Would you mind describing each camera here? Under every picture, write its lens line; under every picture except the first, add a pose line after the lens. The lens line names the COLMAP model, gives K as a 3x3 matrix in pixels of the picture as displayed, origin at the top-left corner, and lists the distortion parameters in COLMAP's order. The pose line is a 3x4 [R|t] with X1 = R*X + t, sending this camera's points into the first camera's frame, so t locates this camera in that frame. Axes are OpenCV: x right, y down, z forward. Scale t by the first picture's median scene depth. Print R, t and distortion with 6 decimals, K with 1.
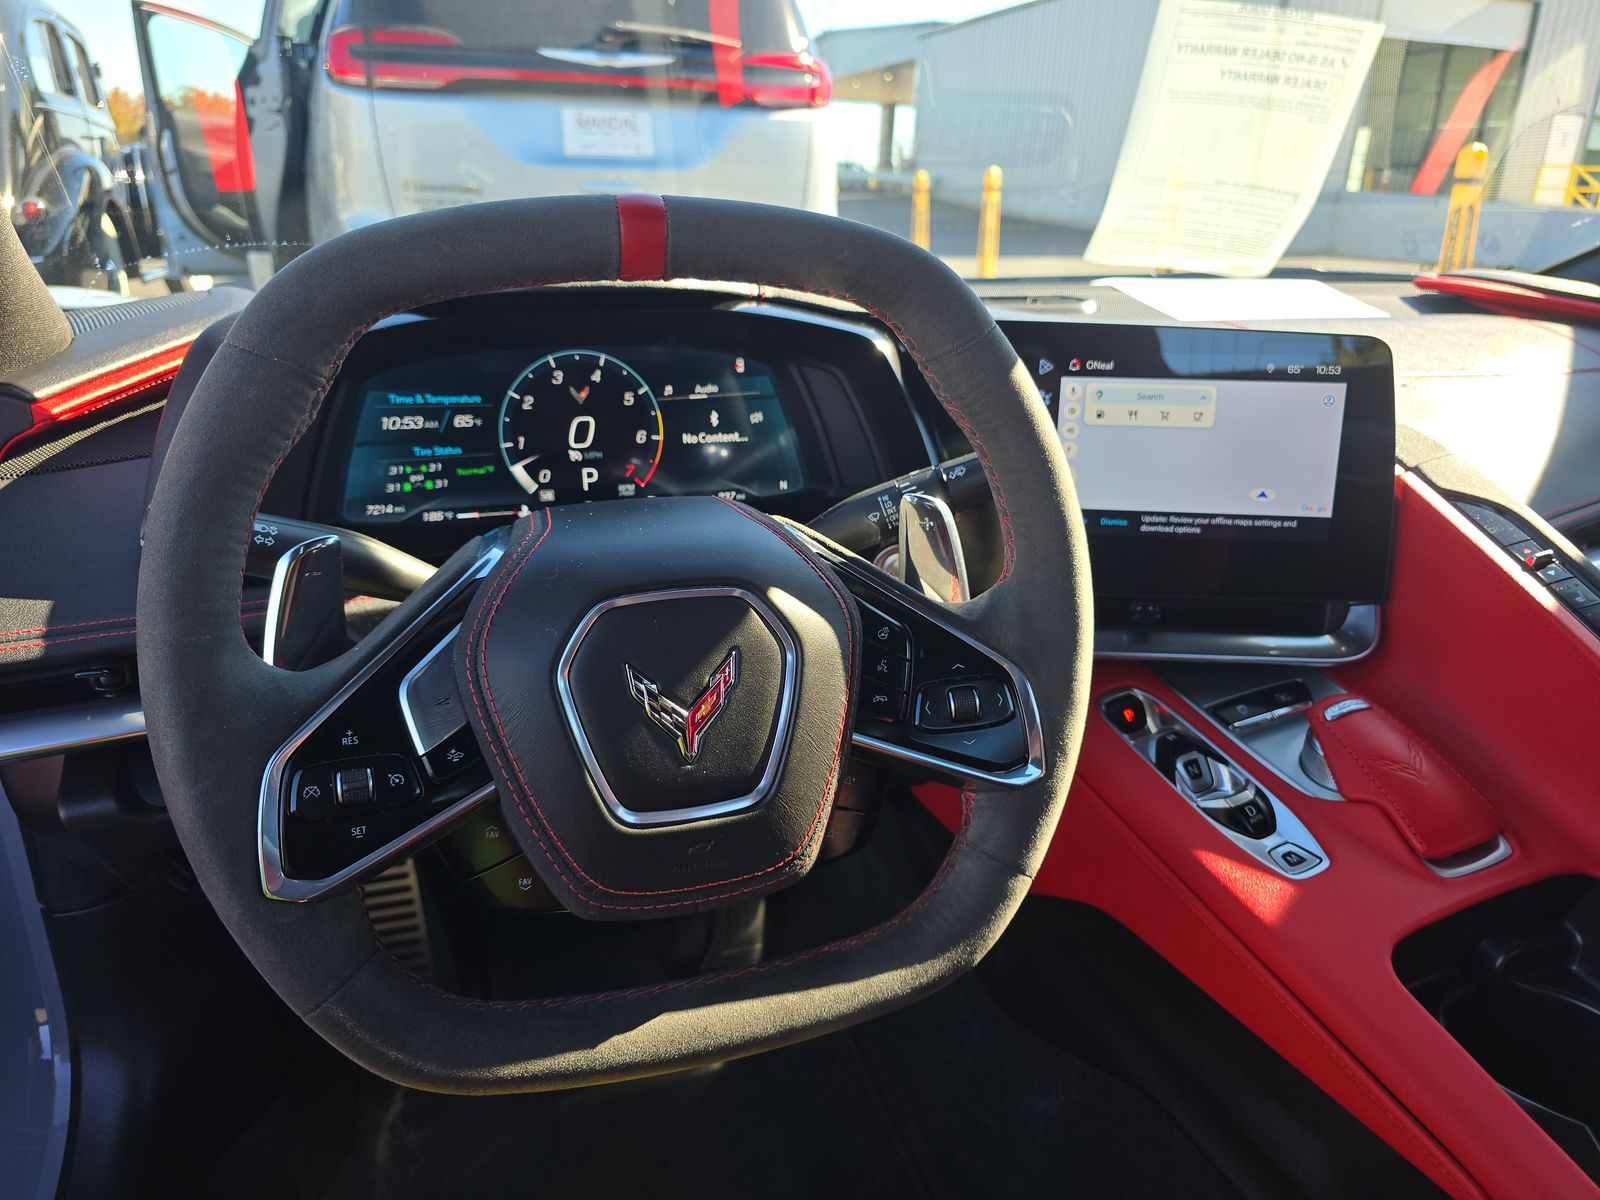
lens RADIAL K [[1090.9, 0, 785.2], [0, 1090.9, 568.1], [0, 0, 1]] dist [0.063447, -0.148494]
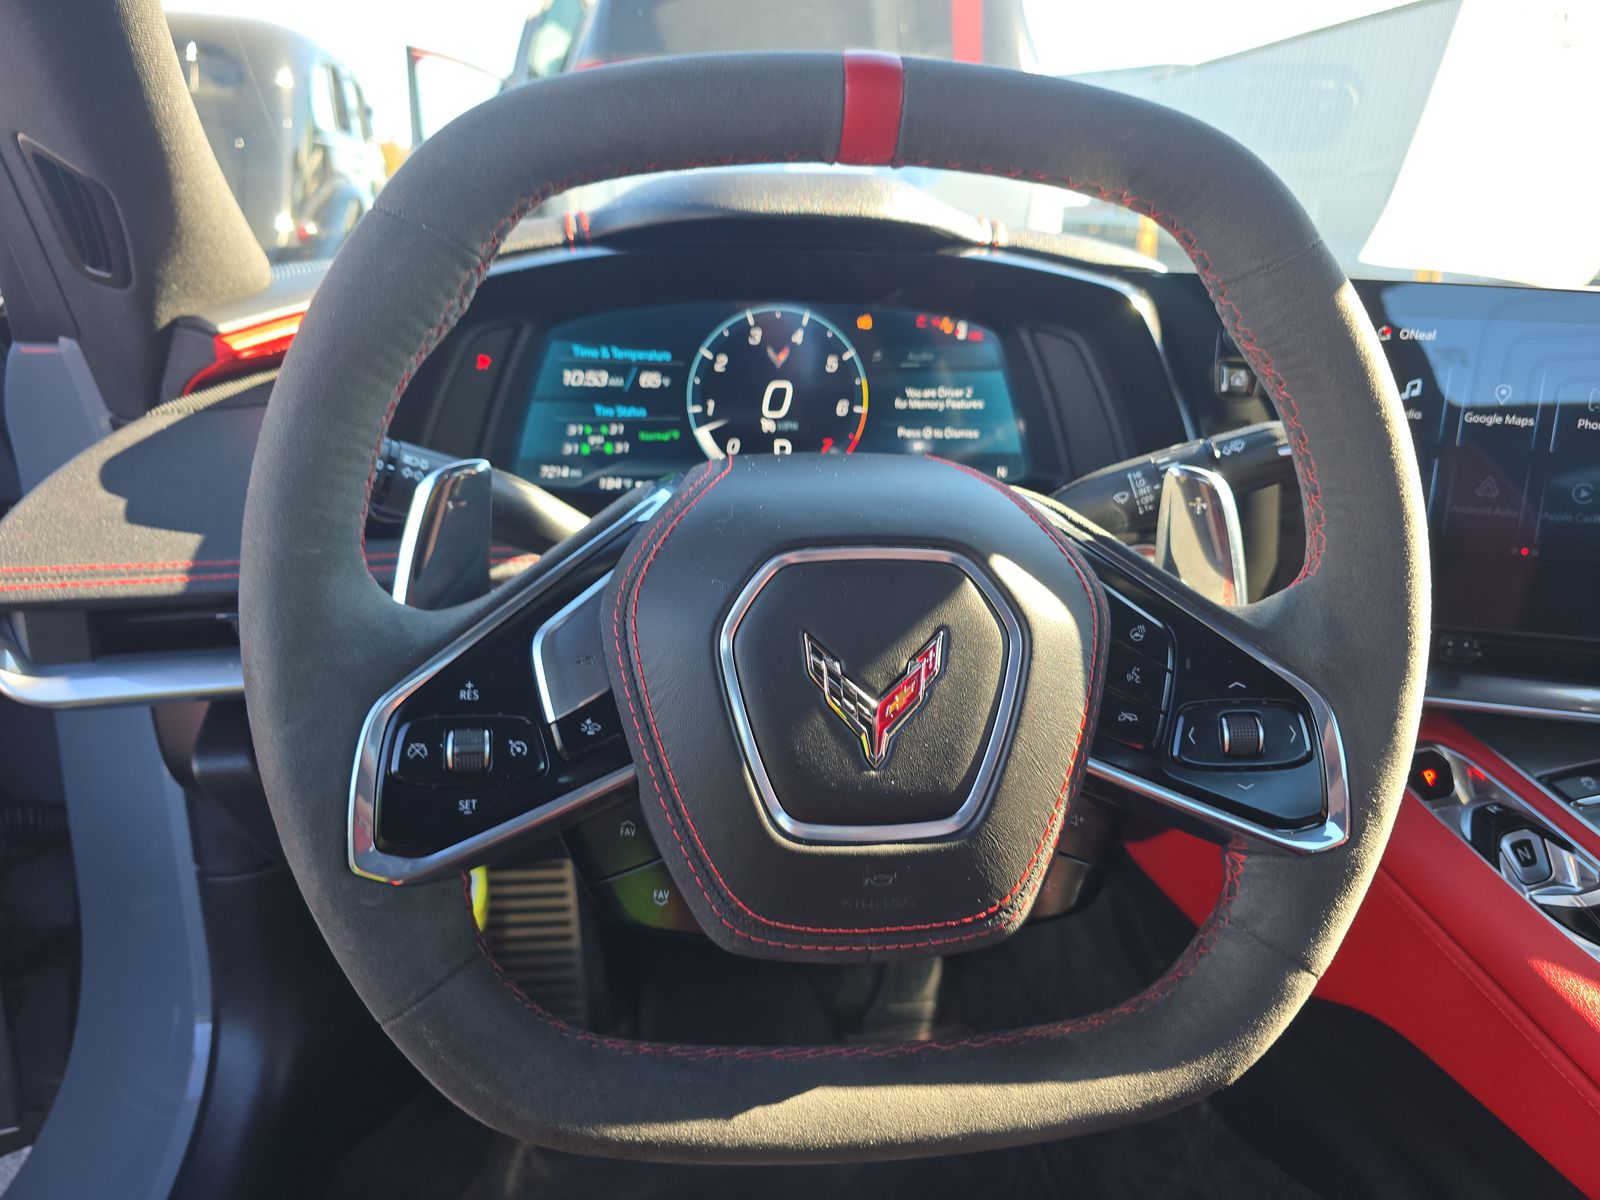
lens RADIAL K [[1090.9, 0, 785.2], [0, 1090.9, 568.1], [0, 0, 1]] dist [0.063447, -0.148494]
pose [[0.982492, 0.078608, -0.168910, -0.026938], [-0.085195, 0.995847, -0.032099, 0.060738], [0.165685, 0.045927, 0.985109, 0.196116]]
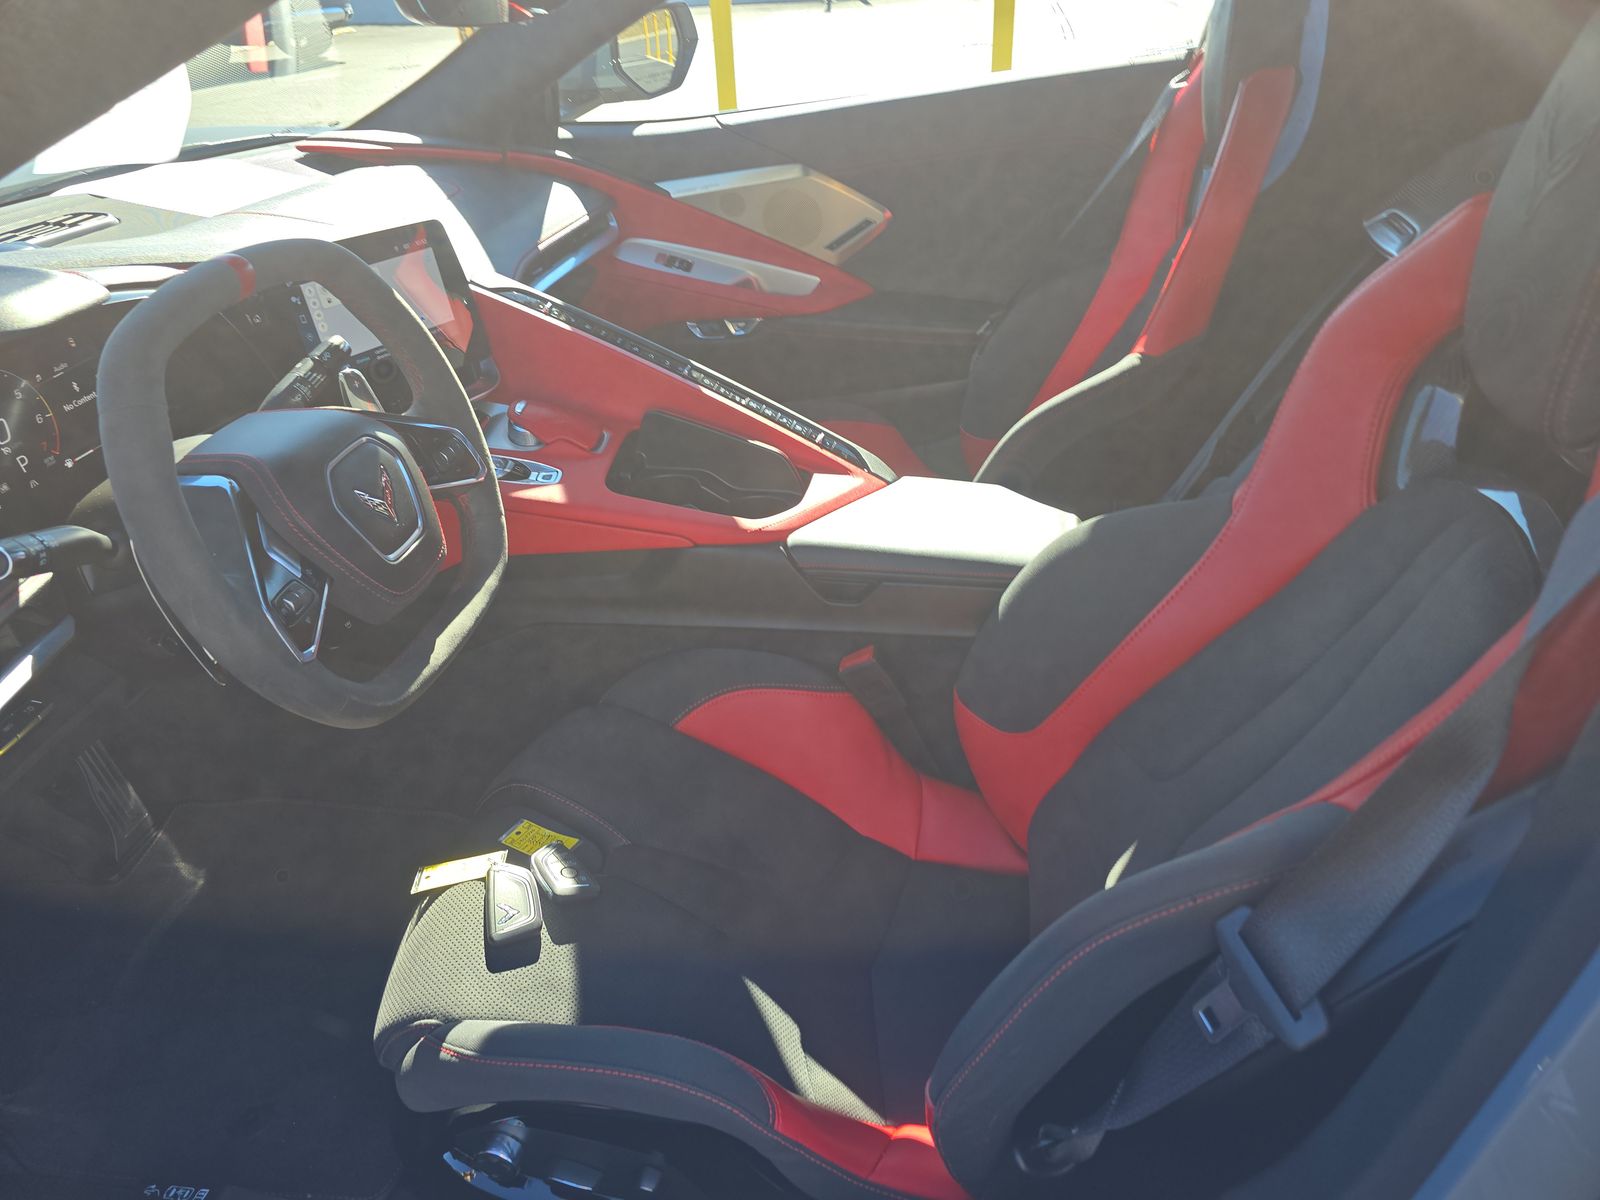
lens RADIAL K [[1090.9, 0, 785.2], [0, 1090.9, 568.1], [0, 0, 1]] dist [0.063447, -0.148494]
pose [[0.446229, -0.461352, 0.766834, -1.215411], [0.318336, 0.882660, 0.345793, -0.194498], [-0.836386, 0.089808, 0.540733, -0.608720]]
